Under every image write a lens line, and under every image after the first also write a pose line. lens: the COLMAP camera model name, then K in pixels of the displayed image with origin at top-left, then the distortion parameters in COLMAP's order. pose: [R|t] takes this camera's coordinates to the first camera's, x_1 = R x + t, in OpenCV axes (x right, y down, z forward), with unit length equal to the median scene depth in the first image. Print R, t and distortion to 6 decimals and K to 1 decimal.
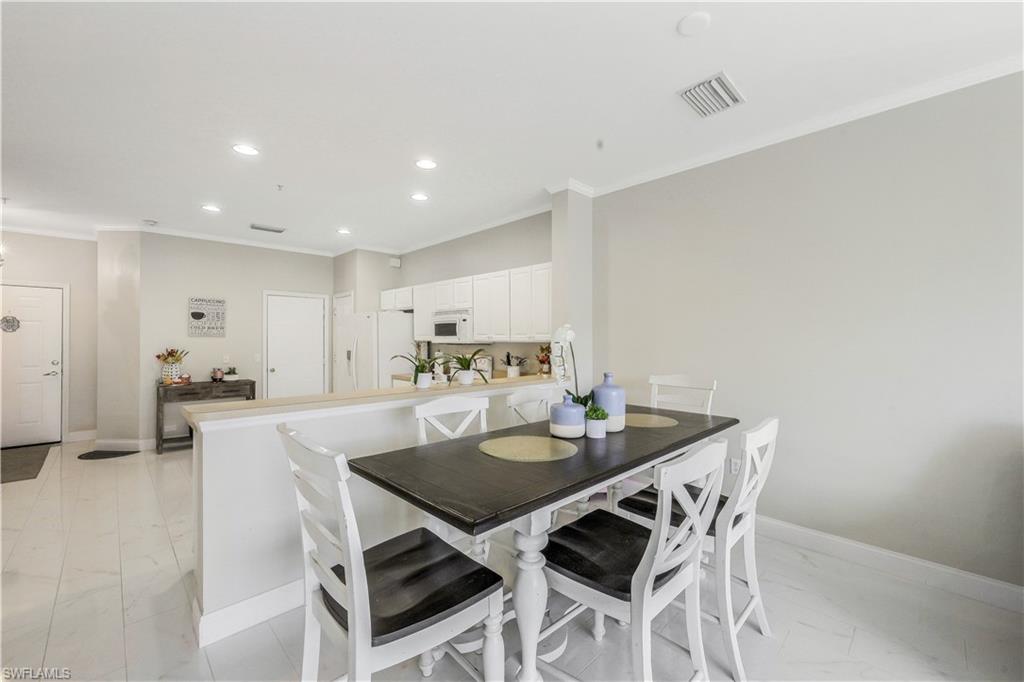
lens RADIAL K [[414.5, 0, 510.0], [0, 414.5, 338.0], [0, 0, 1]] dist [0.001838, 0.000536]
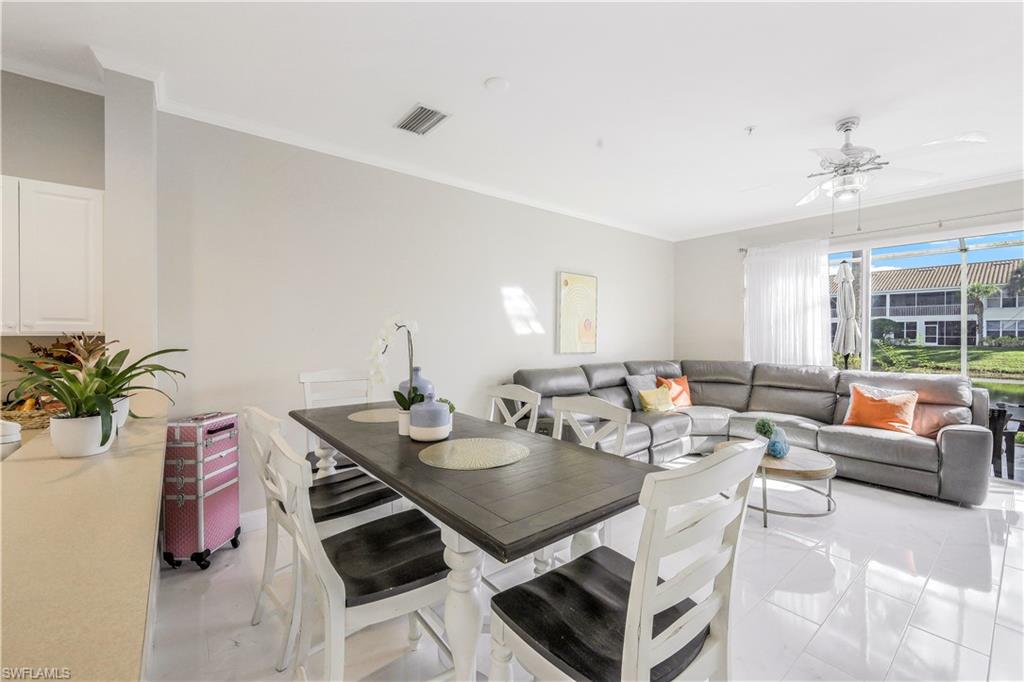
lens RADIAL K [[414.5, 0, 510.0], [0, 414.5, 338.0], [0, 0, 1]] dist [0.001838, 0.000536]
pose [[0.094653, -0.012782, 0.995428, -0.292164], [-0.005964, 0.999892, 0.013407, 0.001606], [-0.995492, -0.007206, 0.094566, 0.293919]]
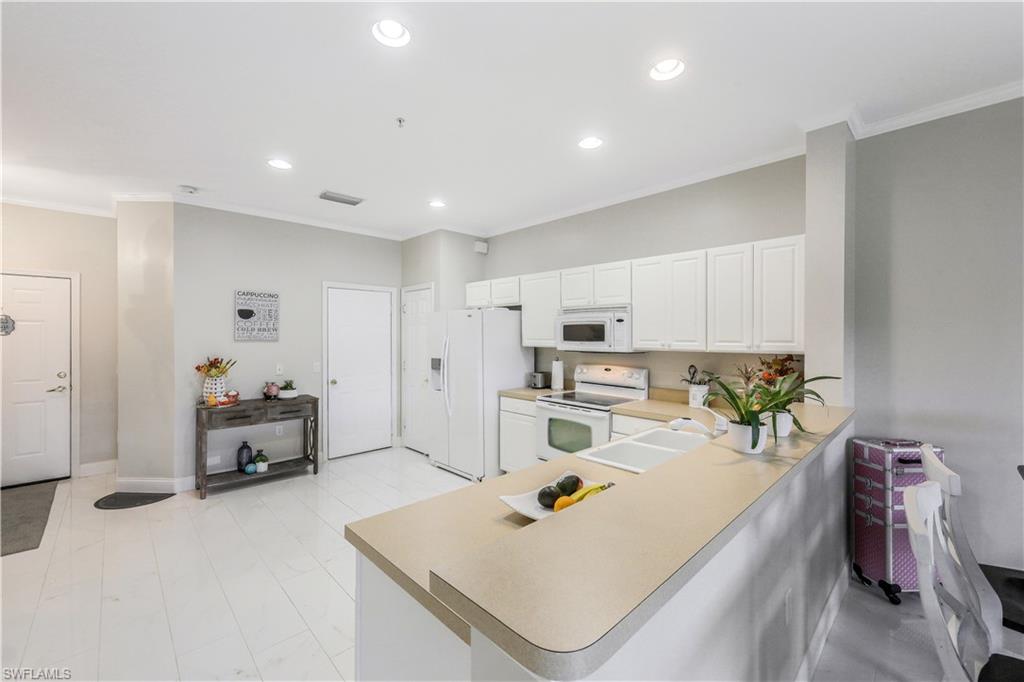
lens RADIAL K [[414.5, 0, 510.0], [0, 414.5, 338.0], [0, 0, 1]] dist [0.001838, 0.000536]
pose [[0.999999, -0.000010, -0.001316, -0.271266], [0.000022, 0.999954, 0.009554, -0.017109], [0.001316, -0.009554, 0.999953, 0.238965]]
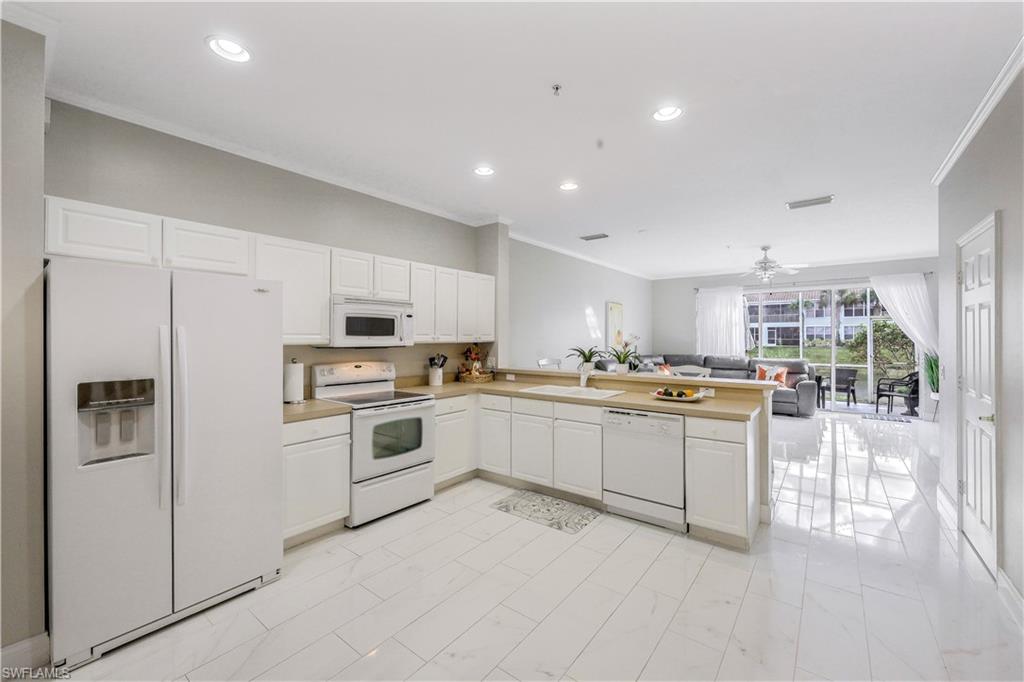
lens RADIAL K [[414.5, 0, 510.0], [0, 414.5, 338.0], [0, 0, 1]] dist [0.001838, 0.000536]
pose [[-0.139569, -0.003053, 0.990208, -0.815865], [-0.002665, 0.999993, 0.002707, -0.003659], [-0.990209, -0.002261, -0.139576, 0.823802]]
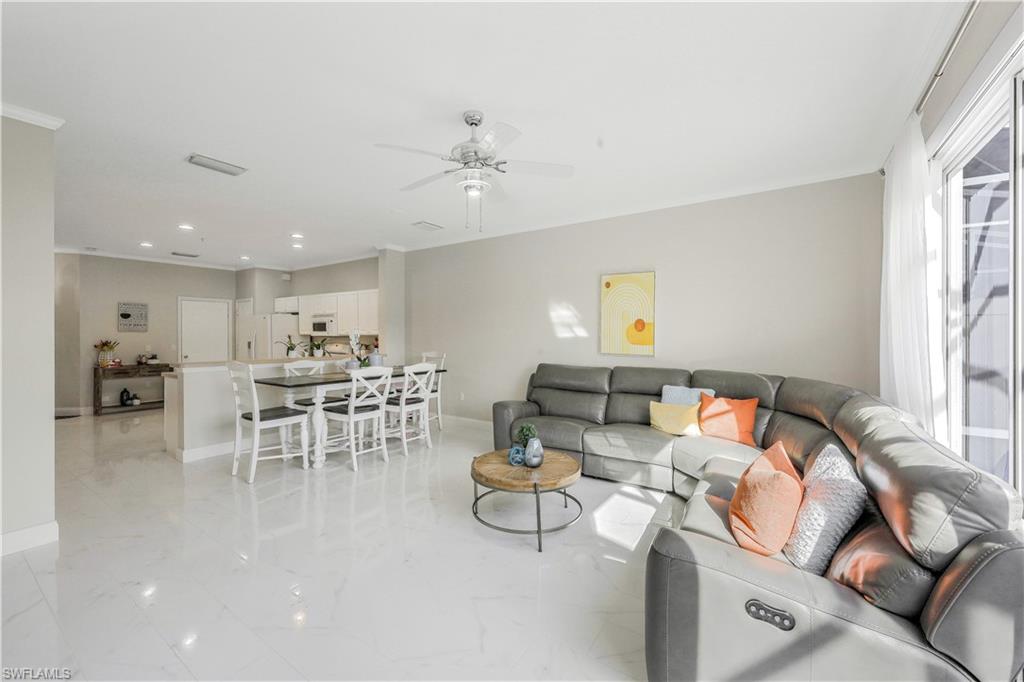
lens RADIAL K [[414.5, 0, 510.0], [0, 414.5, 338.0], [0, 0, 1]] dist [0.001838, 0.000536]
pose [[0.981151, -0.001690, 0.193234, 0.220970], [-0.000901, 0.999911, 0.013317, -0.001325], [-0.193239, -0.013240, 0.981062, -0.588996]]
